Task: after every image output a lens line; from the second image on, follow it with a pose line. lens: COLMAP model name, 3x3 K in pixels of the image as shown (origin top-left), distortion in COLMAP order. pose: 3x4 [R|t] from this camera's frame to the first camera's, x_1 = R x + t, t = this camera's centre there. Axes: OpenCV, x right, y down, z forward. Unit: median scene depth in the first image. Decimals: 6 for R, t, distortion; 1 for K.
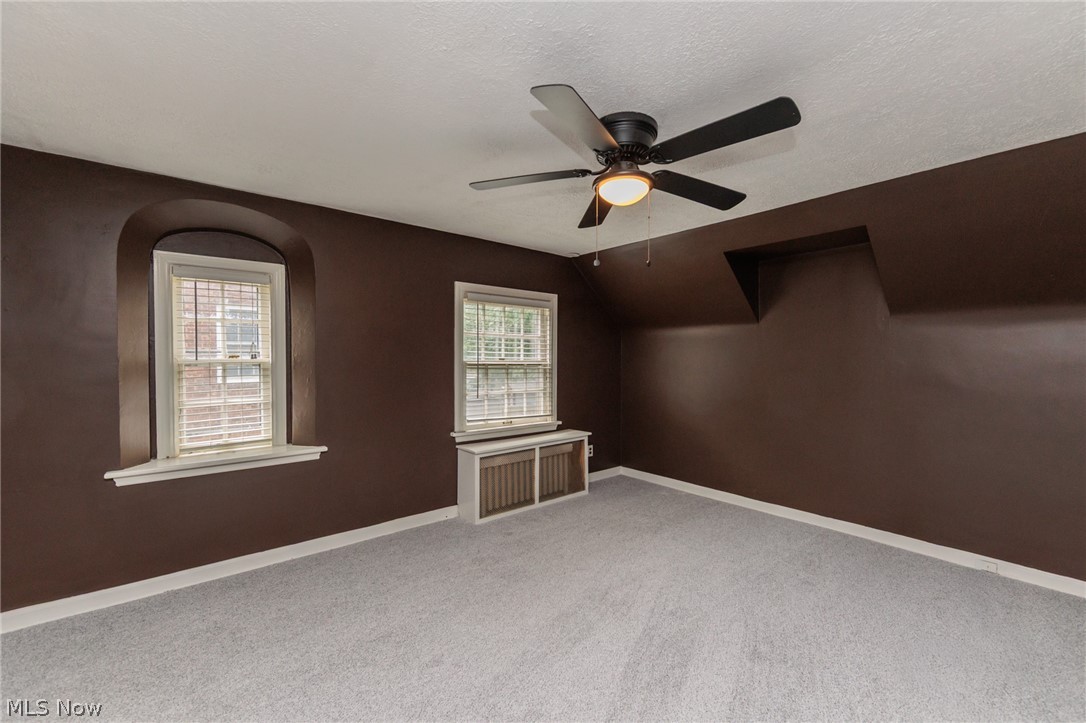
lens RADIAL K [[449.2, 0, 543.0], [0, 449.2, 361.5], [0, 0, 1]] dist [-0.000357, -0.000144]
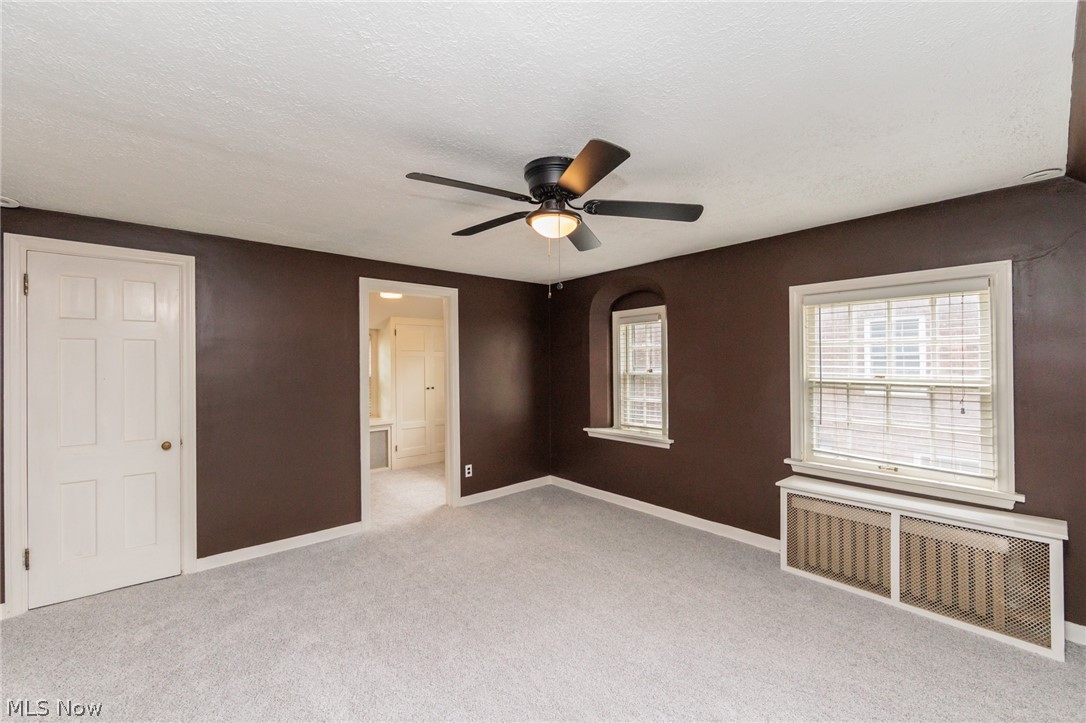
lens RADIAL K [[433.0, 0, 546.9], [0, 433.0, 360.8], [0, 0, 1]] dist [0.000003, -0.000011]
pose [[0.033501, -0.020383, -0.999231, 0.613980], [-0.021032, 0.999556, -0.021095, -0.004619], [0.999217, 0.021723, 0.033057, 0.481377]]
